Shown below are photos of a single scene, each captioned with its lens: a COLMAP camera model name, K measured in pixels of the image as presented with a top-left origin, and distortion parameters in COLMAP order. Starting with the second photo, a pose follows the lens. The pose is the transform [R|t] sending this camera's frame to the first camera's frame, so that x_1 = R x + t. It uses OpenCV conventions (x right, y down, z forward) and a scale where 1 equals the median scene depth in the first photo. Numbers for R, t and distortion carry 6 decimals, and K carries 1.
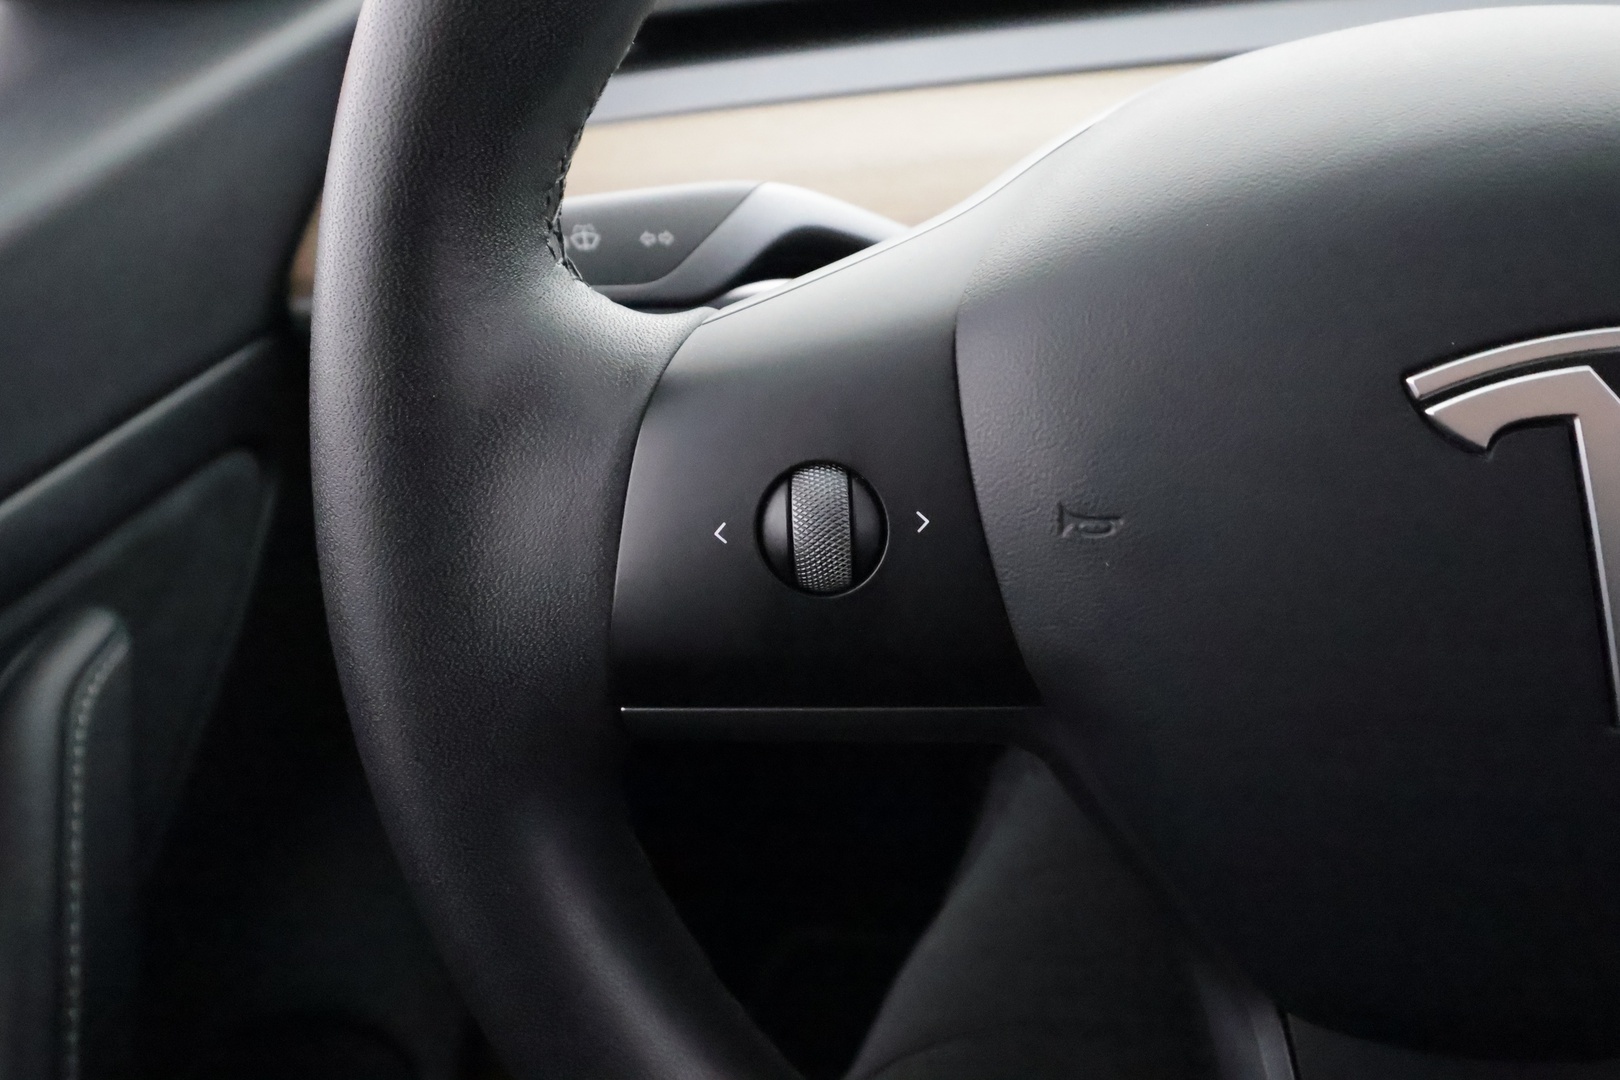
lens RADIAL K [[1261.3, 0, 810.0], [0, 1261.3, 540.0], [0, 0, 1]] dist [-0.043787, 0.001502]
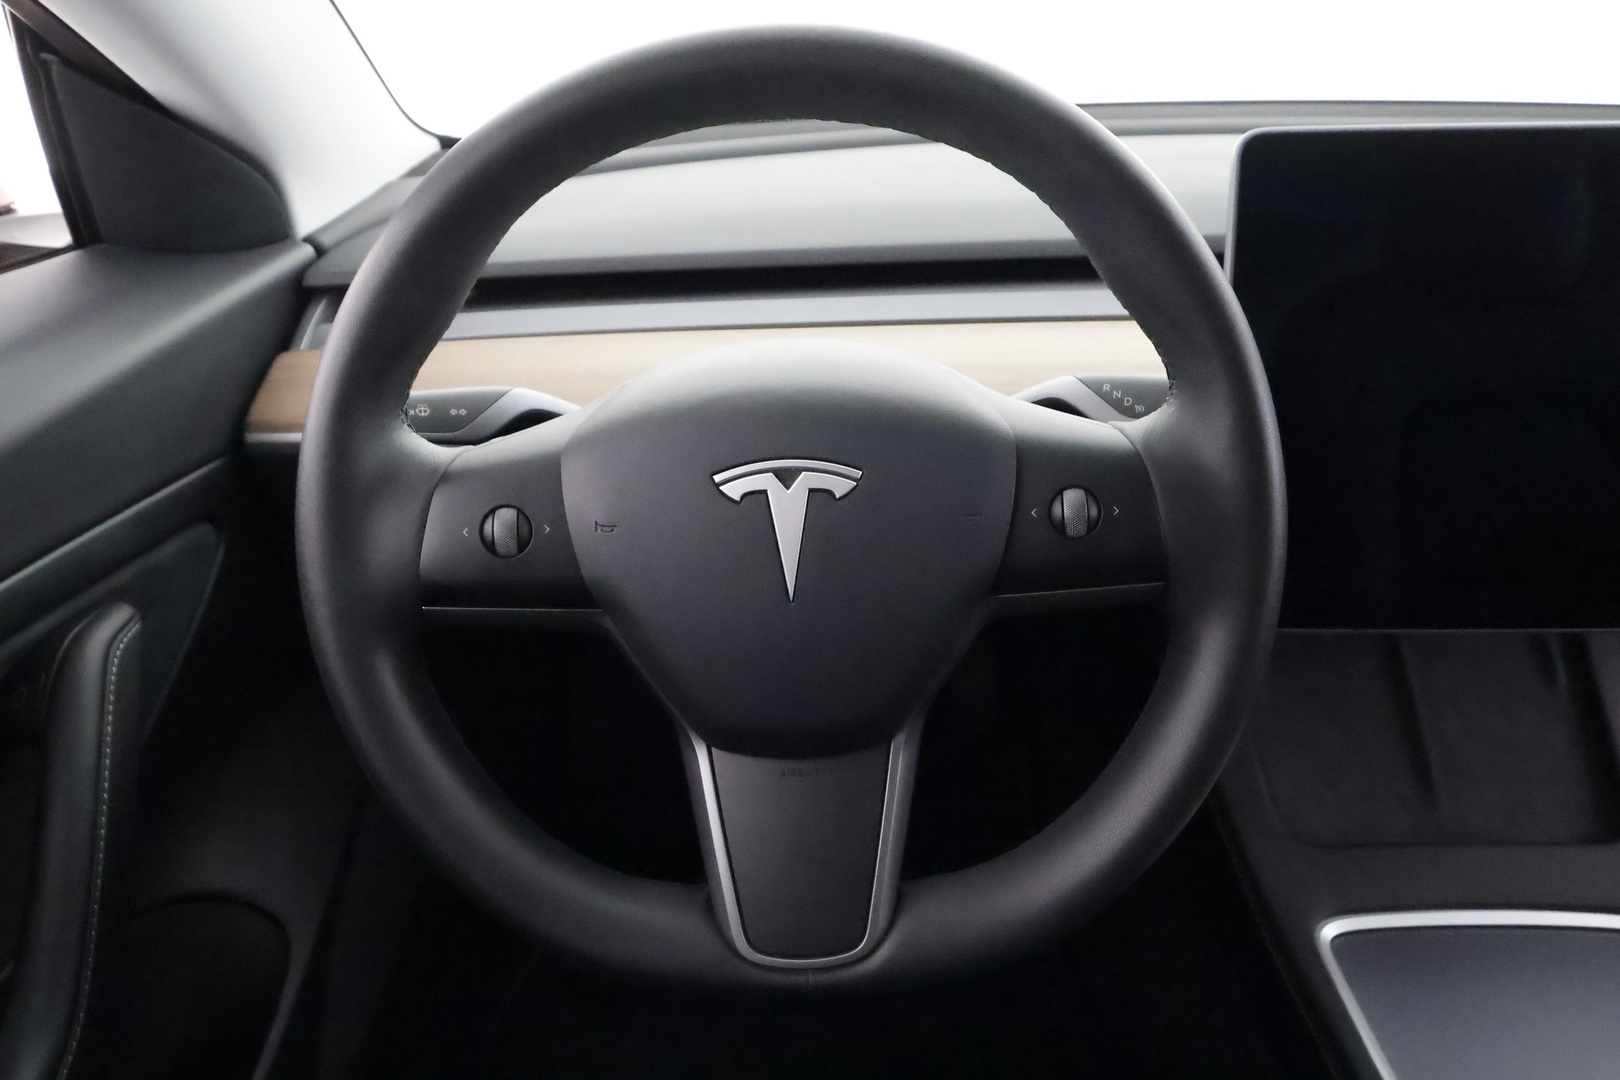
lens RADIAL K [[1156.6, 0, 810.0], [0, 1156.6, 540.0], [0, 0, 1]] dist [0.045570, -0.000887]
pose [[0.993633, 0.026516, 0.109505, 0.260949], [-0.013995, 0.993432, -0.113564, 0.190191], [-0.111797, 0.111309, 0.987477, -0.984042]]
